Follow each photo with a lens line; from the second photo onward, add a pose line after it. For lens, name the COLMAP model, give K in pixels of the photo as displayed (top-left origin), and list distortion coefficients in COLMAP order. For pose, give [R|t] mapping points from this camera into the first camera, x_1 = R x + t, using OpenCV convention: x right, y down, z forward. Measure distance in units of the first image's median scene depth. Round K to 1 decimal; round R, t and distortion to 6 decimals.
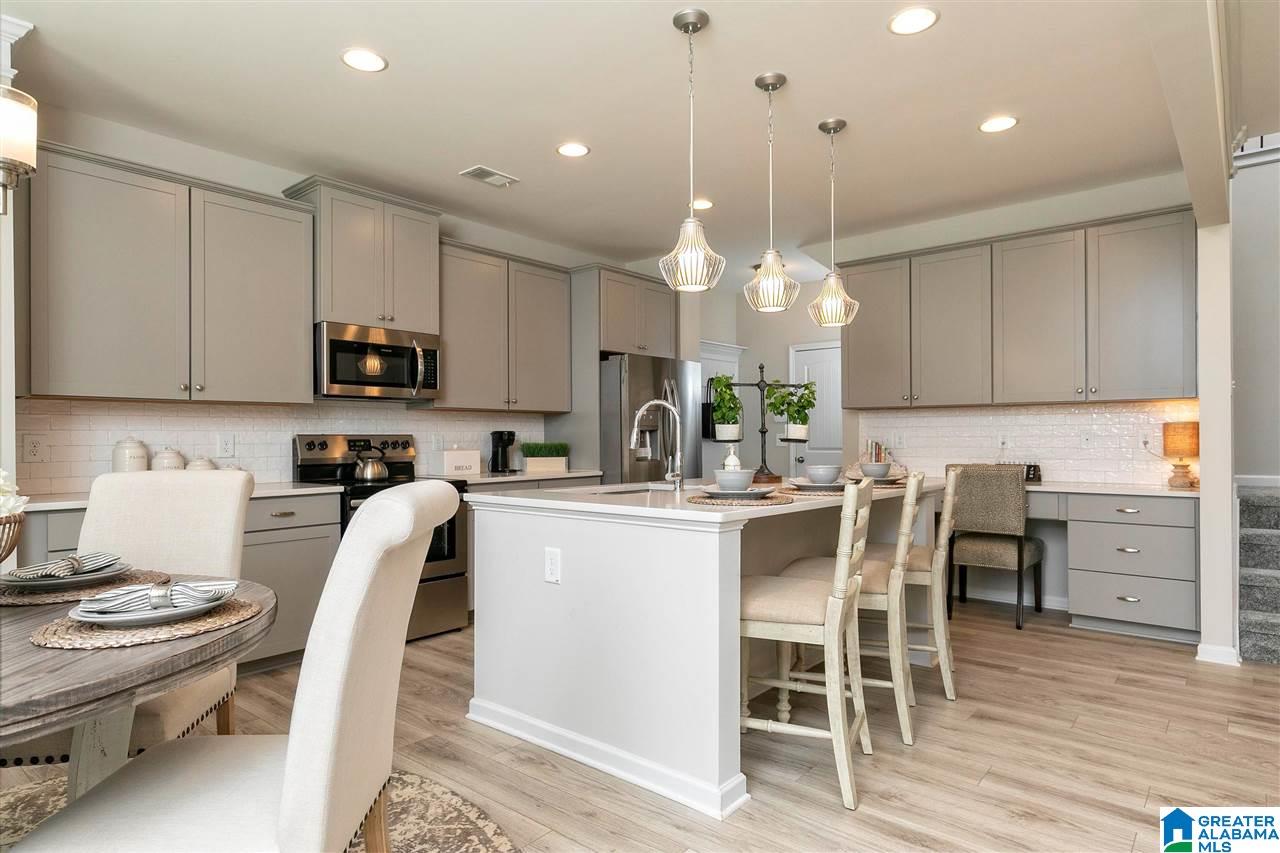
lens RADIAL K [[711.2, 0, 644.5], [0, 711.2, 433.6], [0, 0, 1]] dist [0.005614, 0.001958]
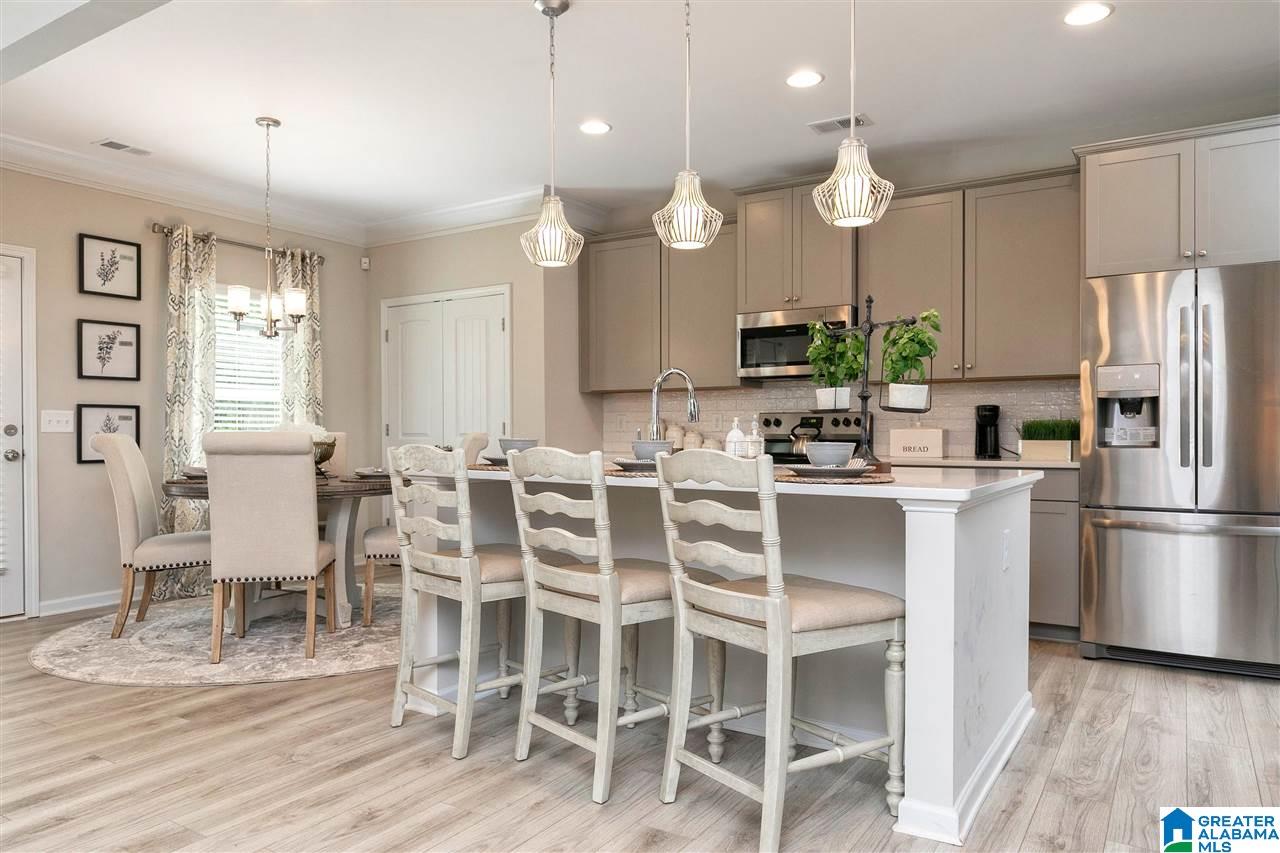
lens RADIAL K [[863.9, 0, 638.5], [0, 863.9, 435.6], [0, 0, 1]] dist [0.001639, -0.003160]
pose [[0.128605, 0.003403, -0.991690, 0.807805], [0.006163, 0.999972, 0.004230, 0.028090], [0.991677, -0.006656, 0.128581, 0.587460]]
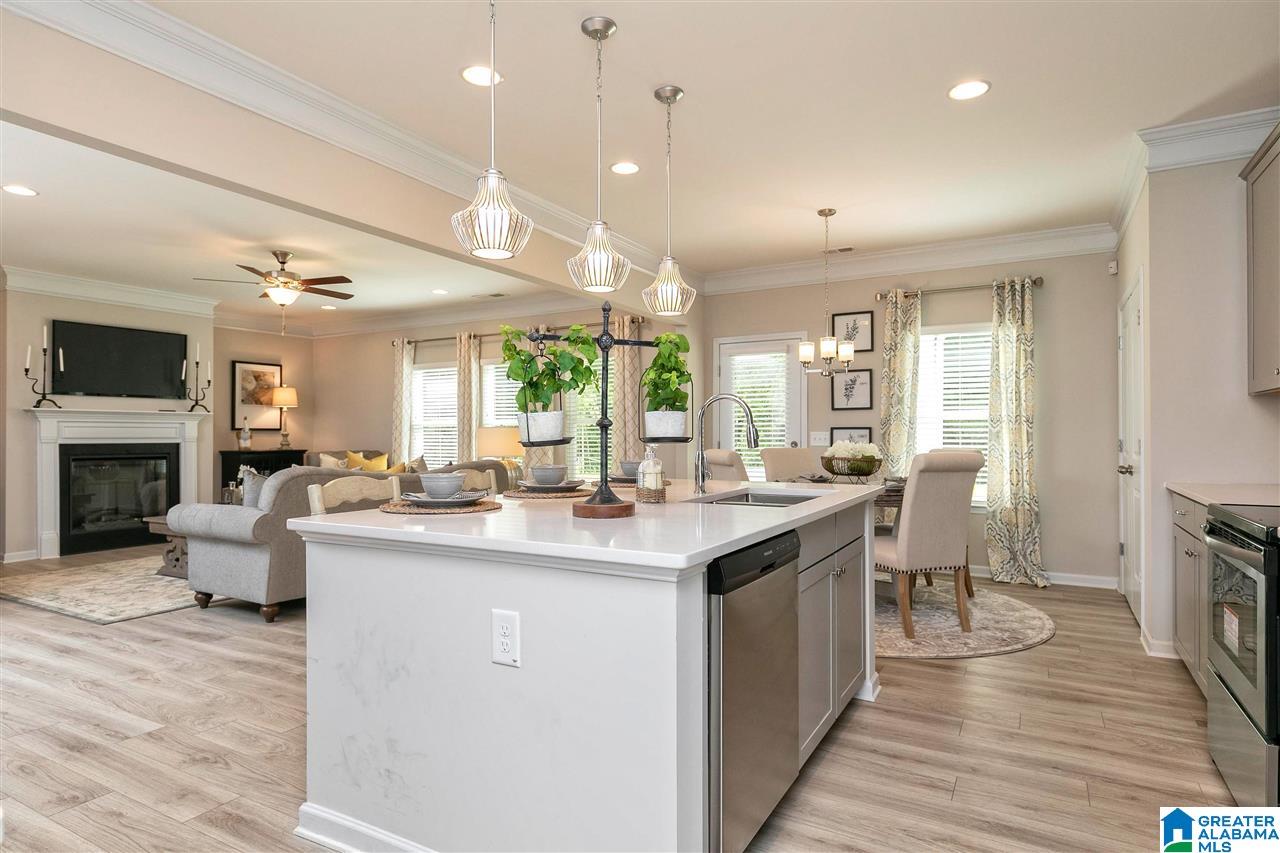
lens RADIAL K [[711.2, 0, 644.2], [0, 711.2, 434.3], [0, 0, 1]] dist [0.005614, 0.001958]
pose [[-0.982542, 0.001983, -0.186032, 0.196360], [0.003227, 0.999974, -0.006380, 0.008377], [0.186014, -0.006869, -0.982523, 1.353071]]
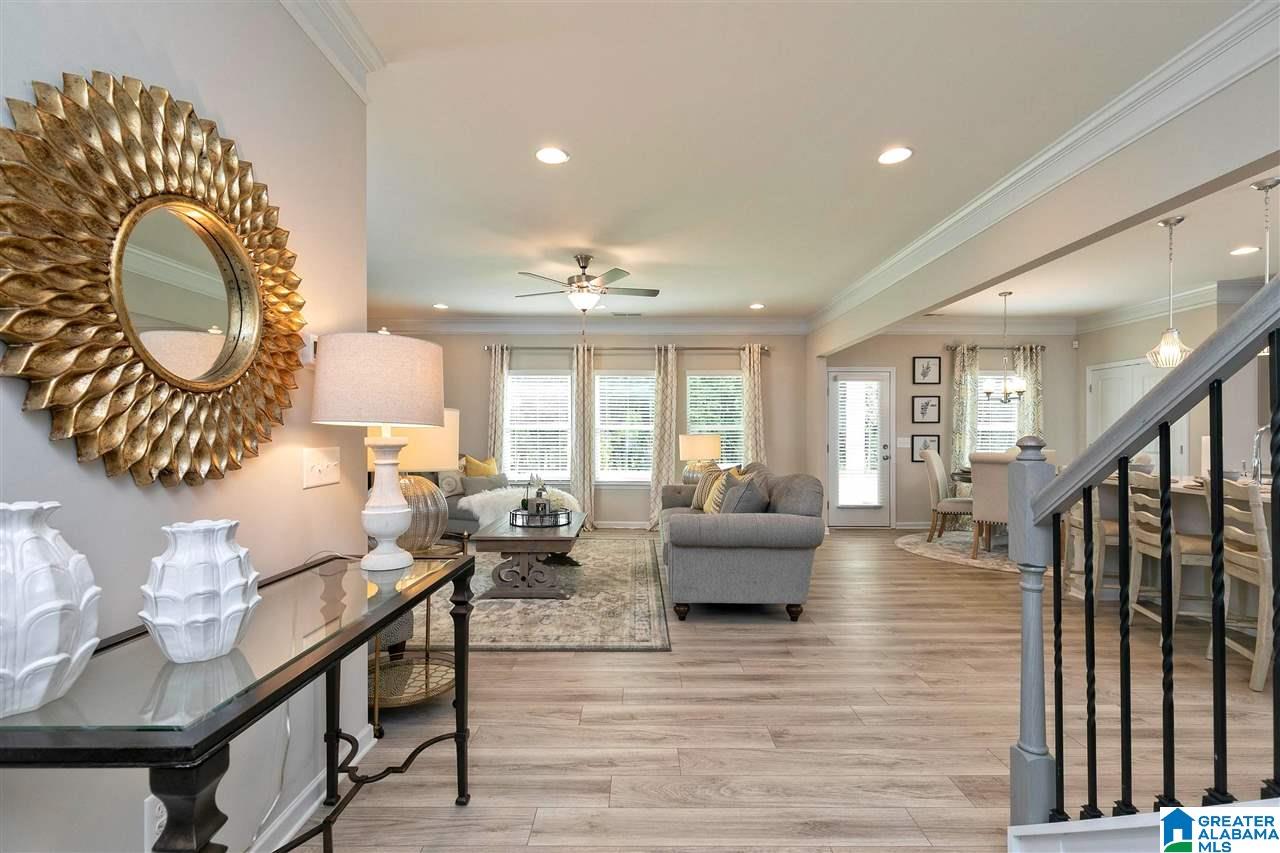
lens RADIAL K [[574.8, 0, 637.0], [0, 574.8, 435.7], [0, 0, 1]] dist [0.000873, -0.000242]
pose [[-0.765583, 0.001093, -0.643336, 1.276159], [0.000606, 0.999999, 0.000978, -0.014067], [0.643337, 0.000359, -0.765583, 0.767860]]
